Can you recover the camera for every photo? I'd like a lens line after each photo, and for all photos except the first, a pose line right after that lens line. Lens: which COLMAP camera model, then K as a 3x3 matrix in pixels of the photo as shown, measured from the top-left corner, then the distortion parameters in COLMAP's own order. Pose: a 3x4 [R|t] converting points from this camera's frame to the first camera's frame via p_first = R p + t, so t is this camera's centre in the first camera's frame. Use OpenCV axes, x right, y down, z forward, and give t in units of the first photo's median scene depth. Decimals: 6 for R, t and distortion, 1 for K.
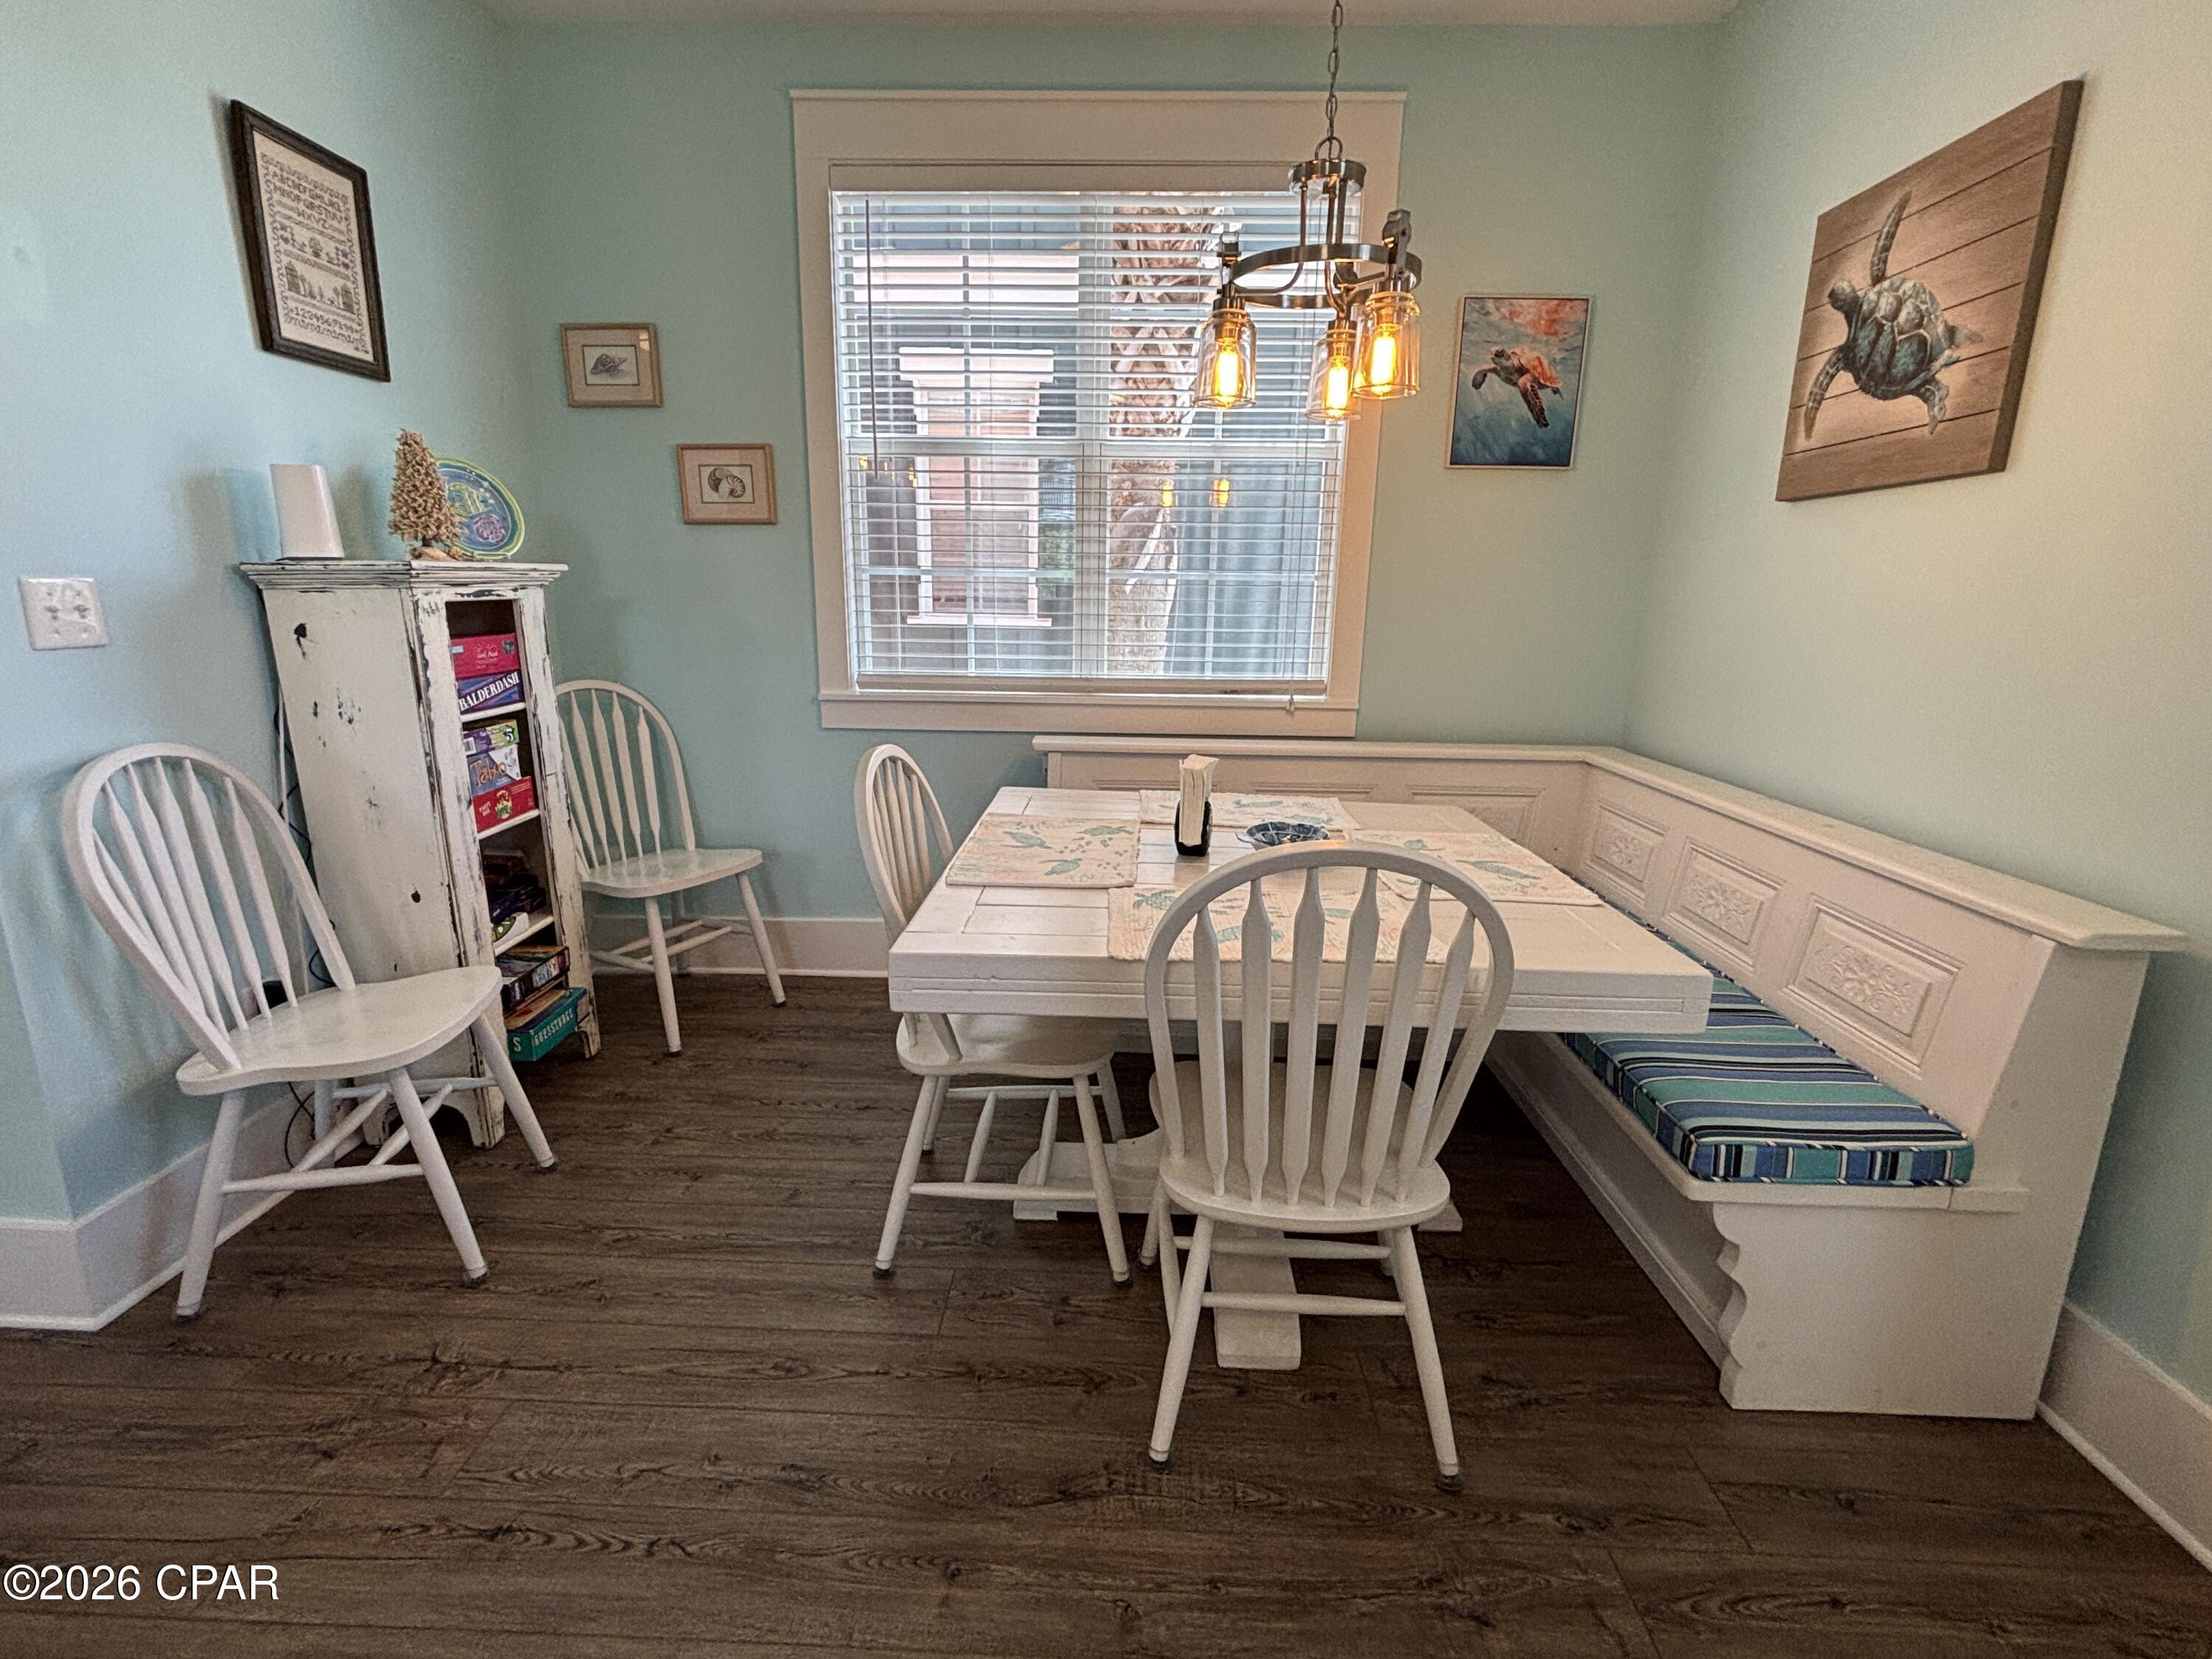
lens RADIAL K [[1020.4, 0, 1104.1], [0, 1020.4, 825.3], [0, 0, 1]] dist [-0.014792, 0.000235]
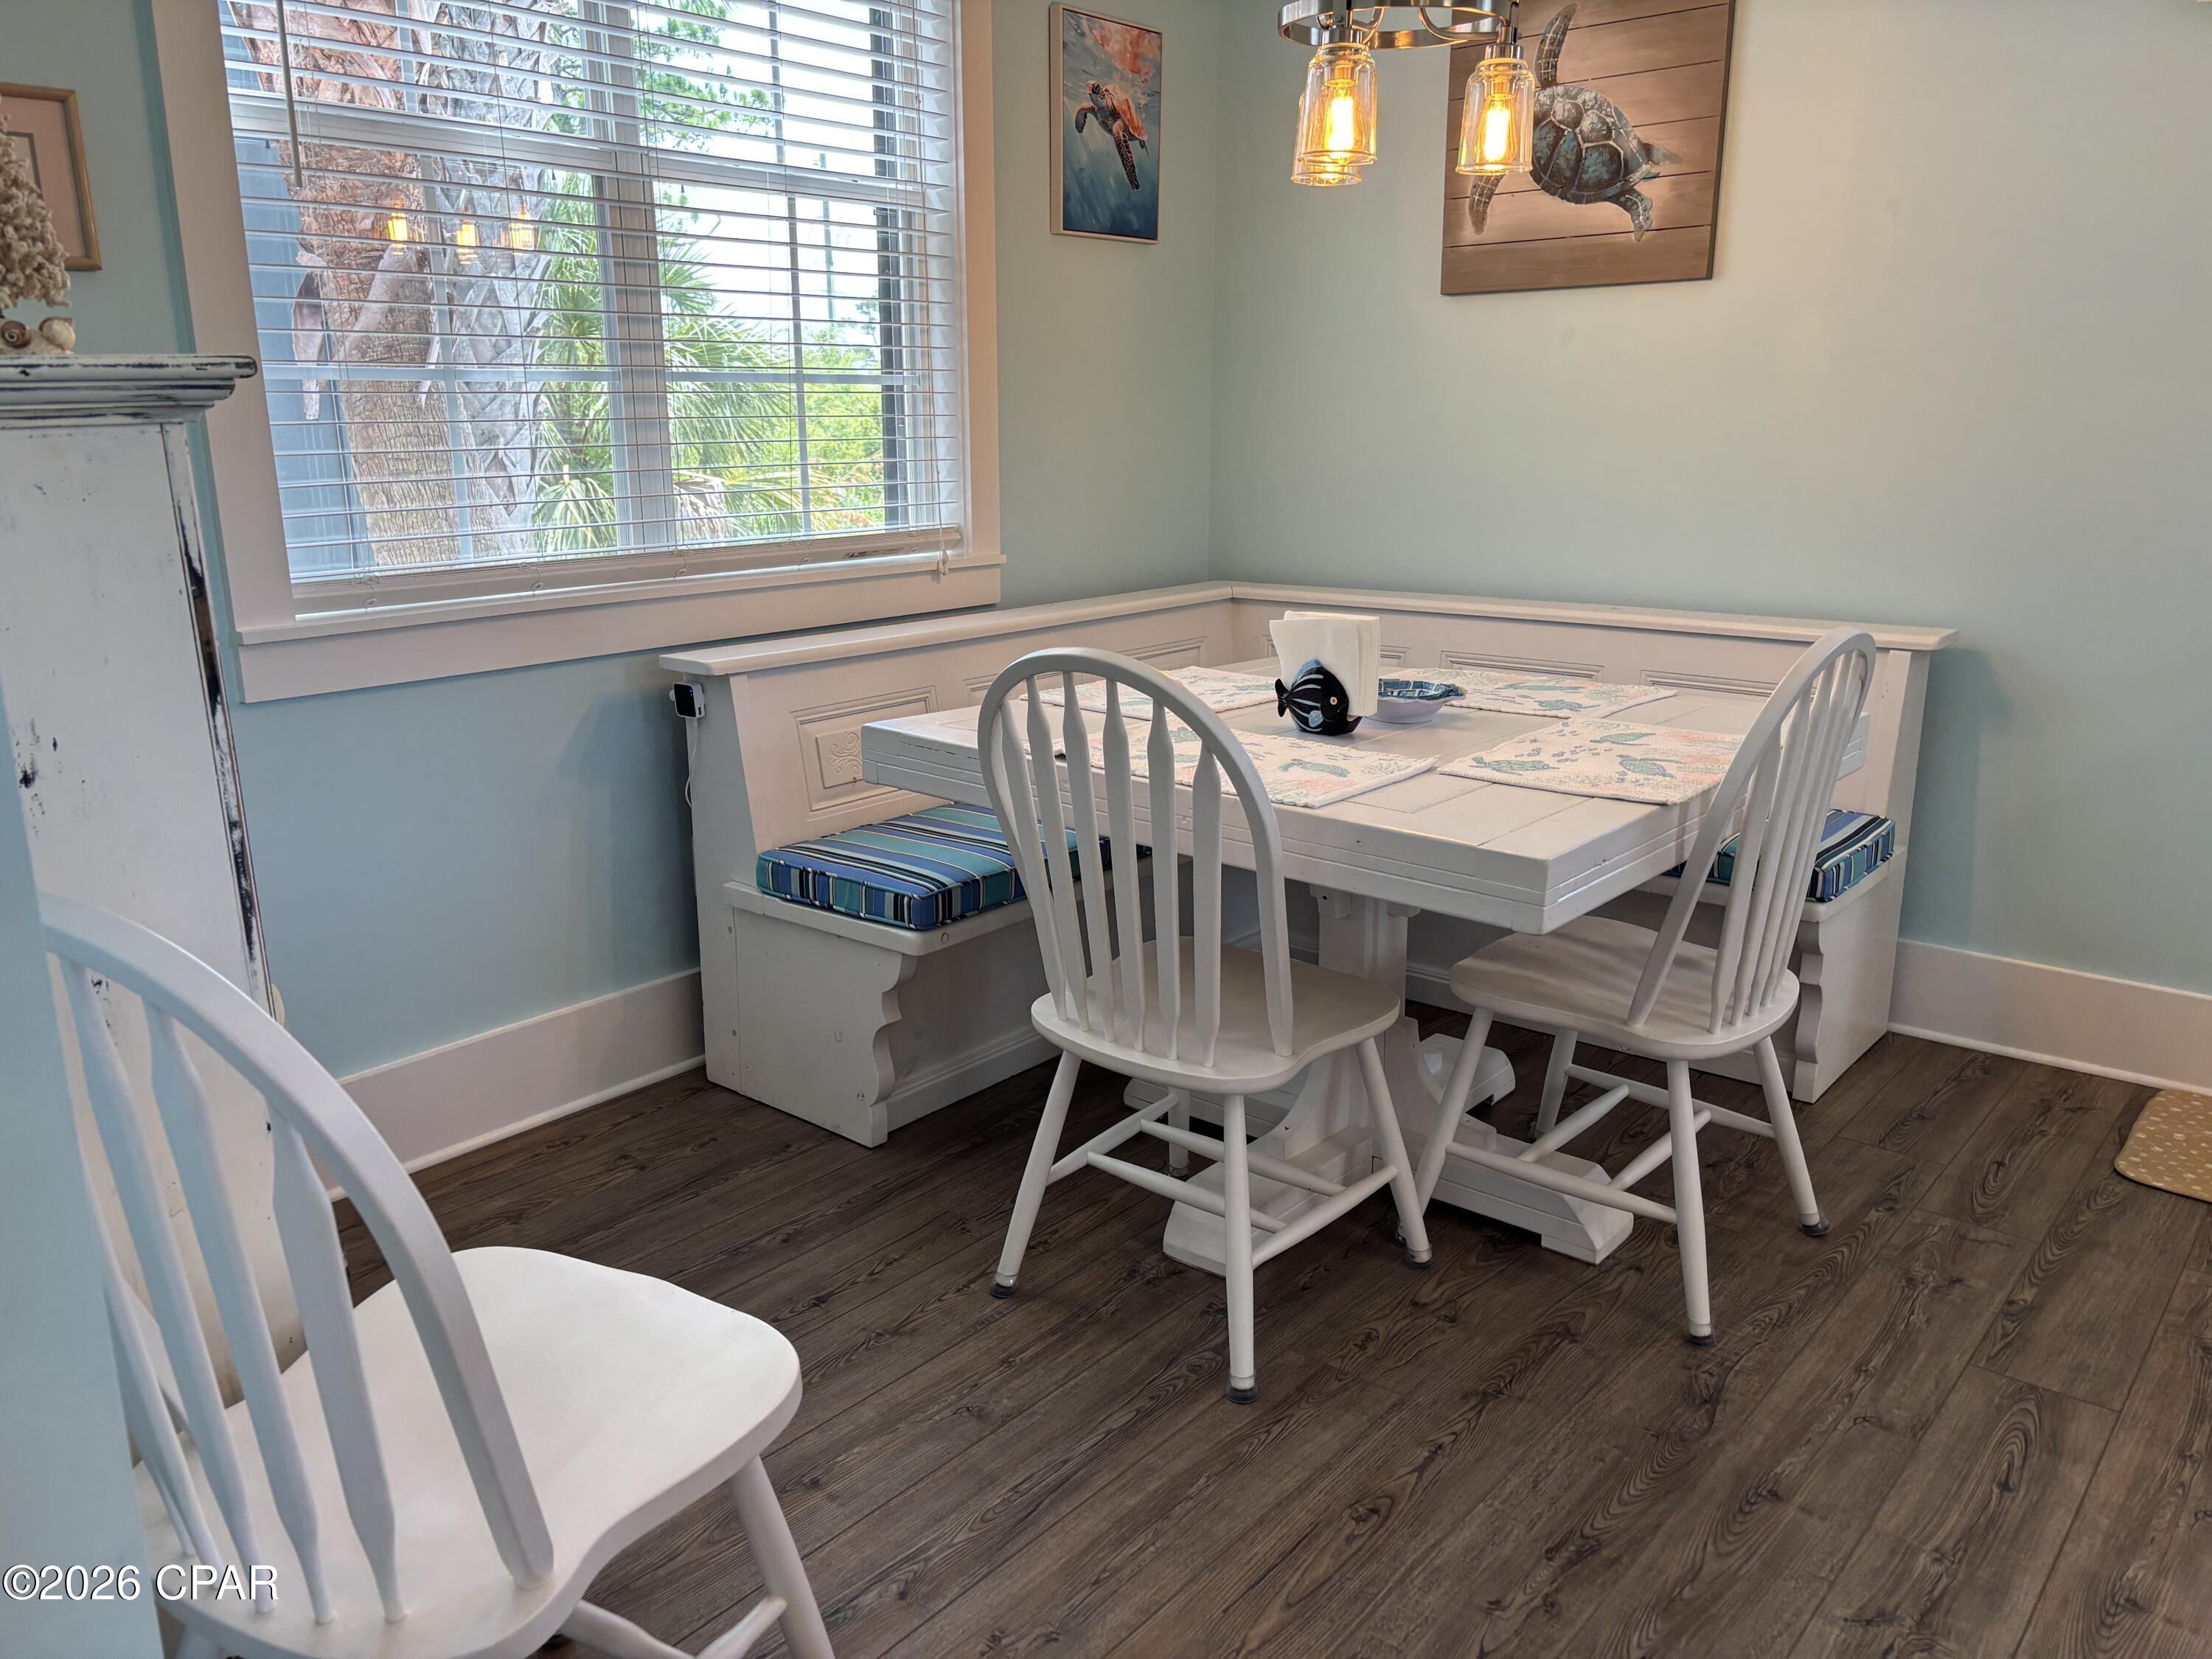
lens RADIAL K [[1665.5, 0, 1106.7], [0, 1665.5, 832.9], [0, 0, 1]] dist [0.008581, 0.001972]
pose [[0.620692, -0.209495, 0.755548, -0.971076], [0.192353, 0.974880, 0.112290, -0.068867], [-0.760093, 0.075634, 0.645397, 0.291705]]
